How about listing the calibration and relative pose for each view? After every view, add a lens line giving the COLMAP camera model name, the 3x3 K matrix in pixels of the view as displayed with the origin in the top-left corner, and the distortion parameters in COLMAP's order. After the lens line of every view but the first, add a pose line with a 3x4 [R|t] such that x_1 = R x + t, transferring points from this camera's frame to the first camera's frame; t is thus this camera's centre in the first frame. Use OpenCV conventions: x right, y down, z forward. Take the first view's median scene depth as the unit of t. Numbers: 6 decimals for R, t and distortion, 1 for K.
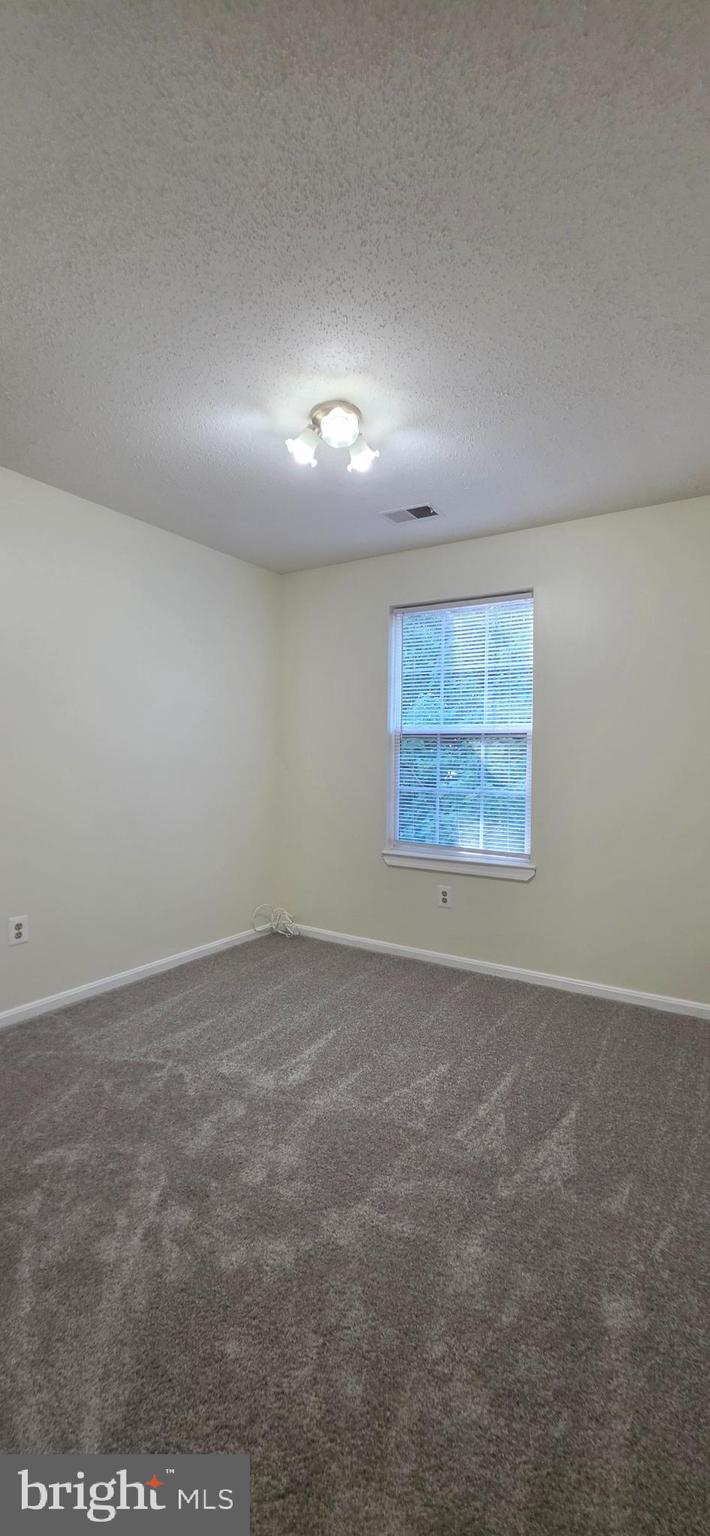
lens RADIAL K [[613.7, 0, 350.1], [0, 613.7, 778.2], [0, 0, 1]] dist [-0.003723, 0.000262]
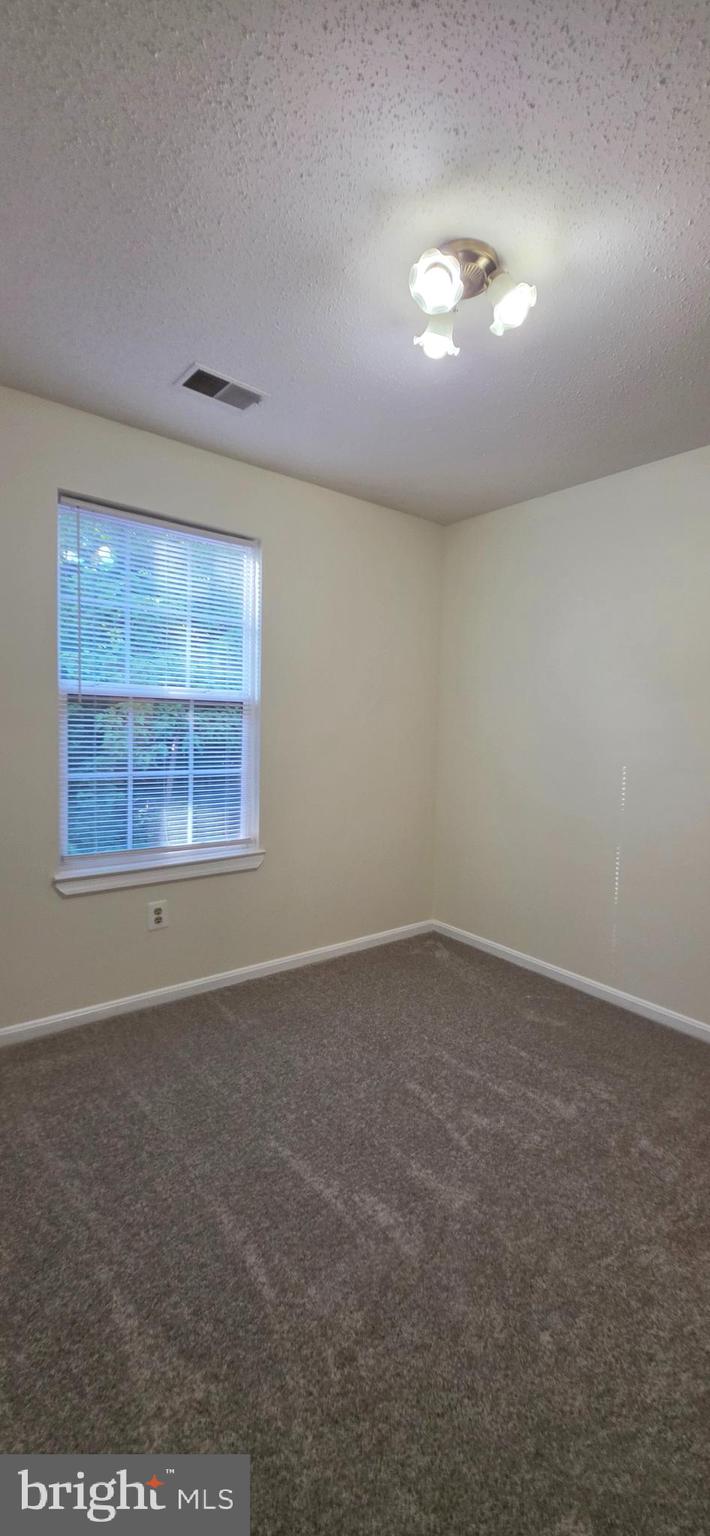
lens RADIAL K [[613.7, 0, 349.4], [0, 613.7, 759.1], [0, 0, 1]] dist [-0.003723, 0.000262]
pose [[0.335399, -0.060027, 0.940162, -0.484371], [0.011738, 0.998157, 0.059543, -0.042457], [-0.942003, -0.008935, 0.335485, 0.551924]]
